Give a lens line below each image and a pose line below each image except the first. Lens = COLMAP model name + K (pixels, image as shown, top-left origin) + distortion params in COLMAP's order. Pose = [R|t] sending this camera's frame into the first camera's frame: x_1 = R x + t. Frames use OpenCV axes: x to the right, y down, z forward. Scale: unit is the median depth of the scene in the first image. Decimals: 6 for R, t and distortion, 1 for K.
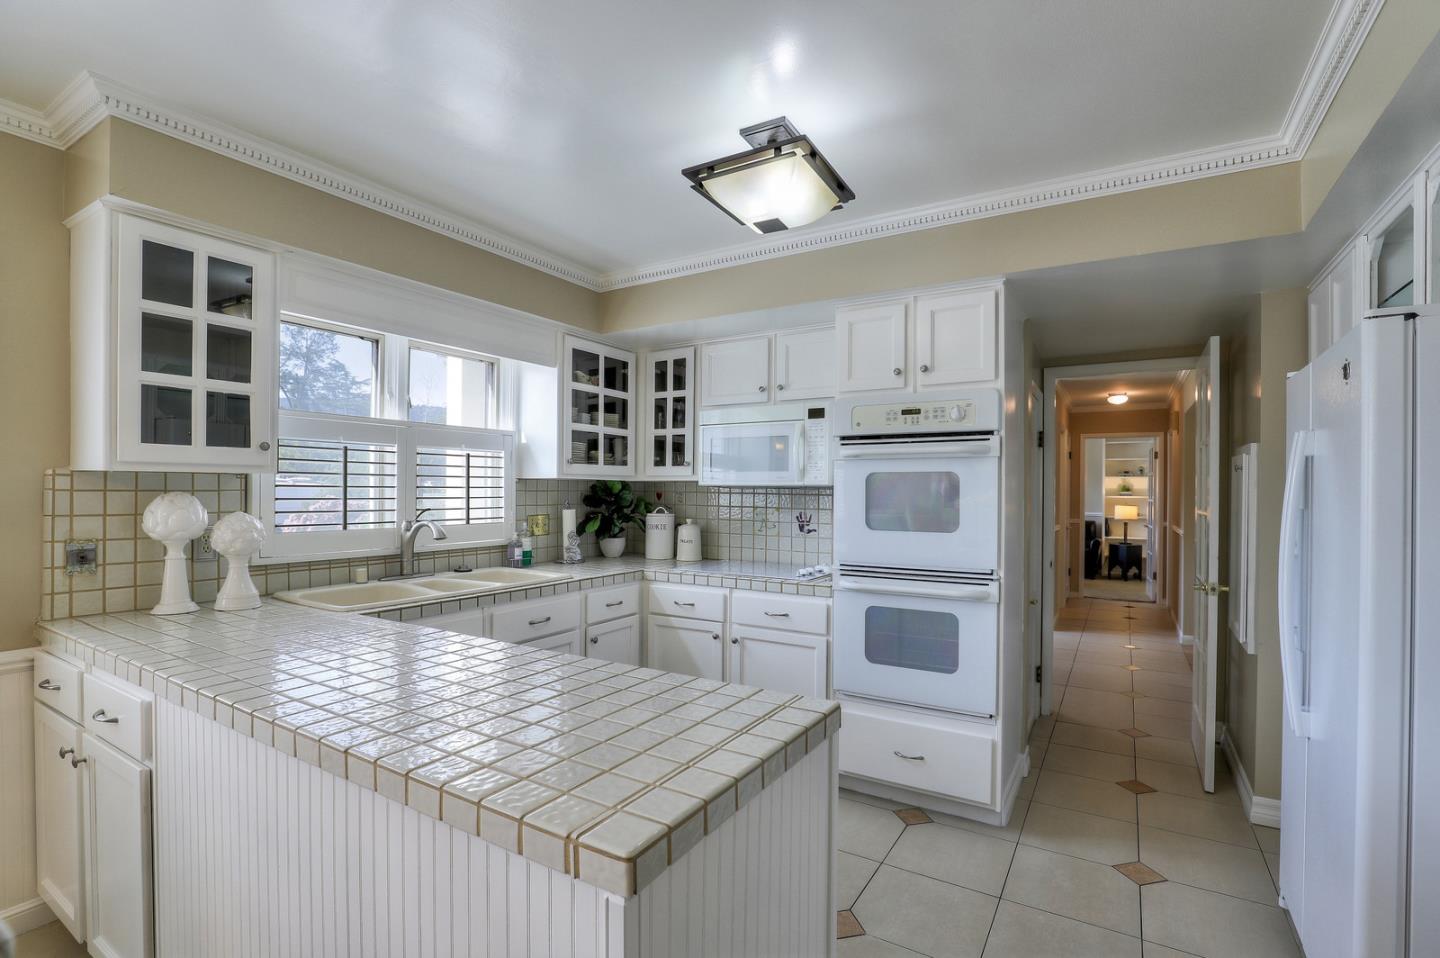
lens RADIAL K [[662.3, 0, 723.8], [0, 662.3, 493.6], [0, 0, 1]] dist [-0.028238, 0.001457]
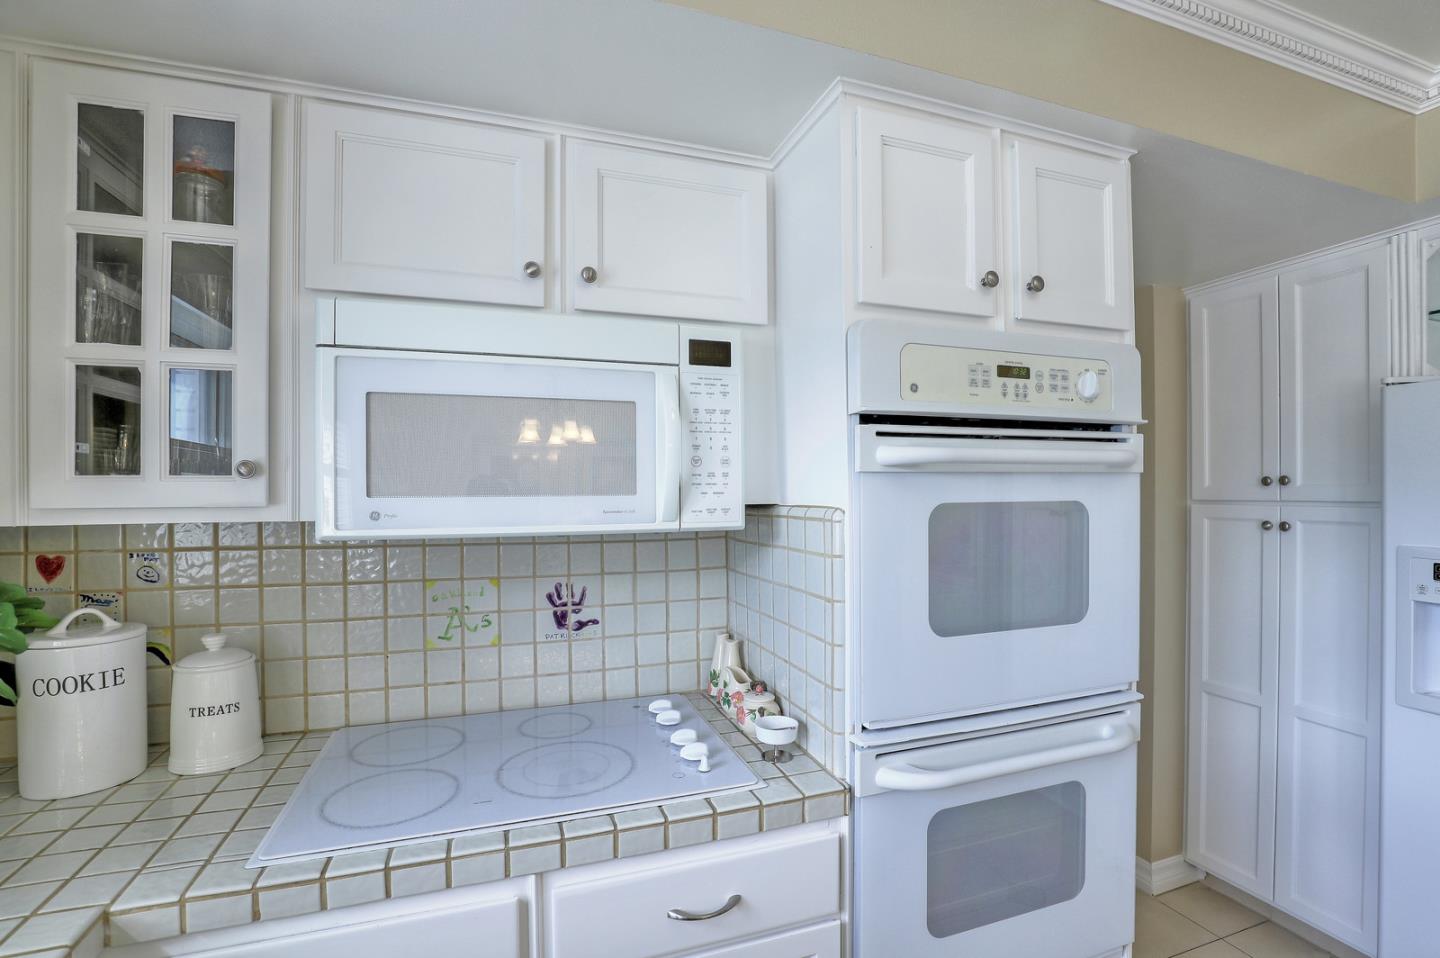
lens RADIAL K [[662.3, 0, 723.8], [0, 662.3, 493.6], [0, 0, 1]] dist [-0.028238, 0.001457]
pose [[0.627790, -0.015499, 0.778229, -0.155879], [0.013320, 0.999869, 0.009168, -0.034333], [-0.778269, 0.004610, 0.627914, 0.659749]]
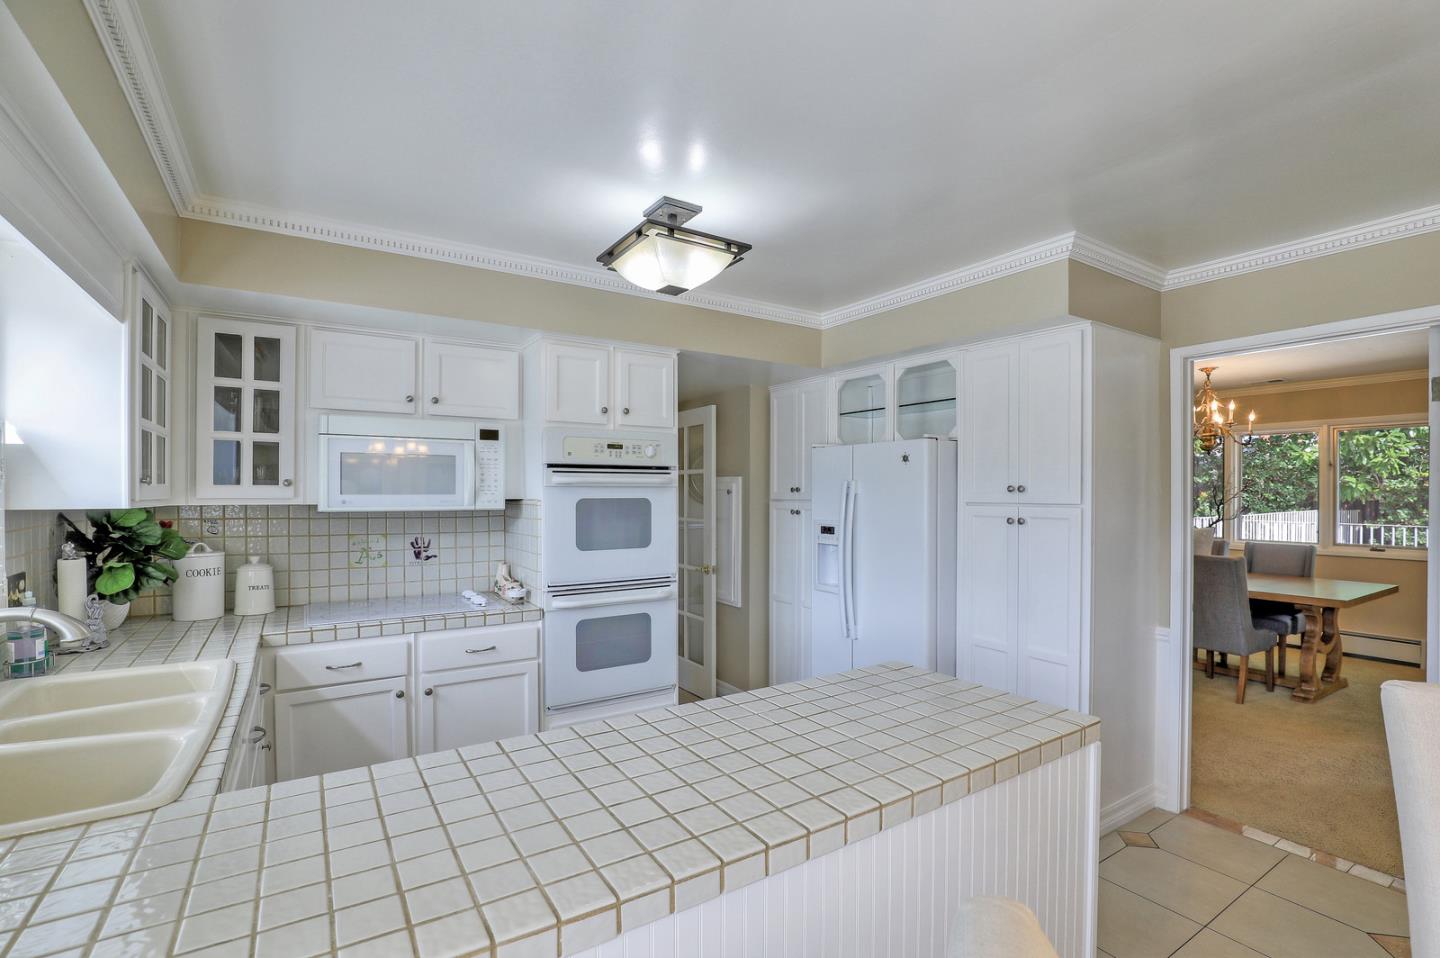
lens RADIAL K [[662.3, 0, 723.8], [0, 662.3, 493.6], [0, 0, 1]] dist [-0.028238, 0.001457]
pose [[0.428742, -0.009158, 0.903381, -0.523163], [0.004583, 0.999958, 0.007962, -0.037290], [-0.903415, 0.000727, 0.428766, 0.248227]]
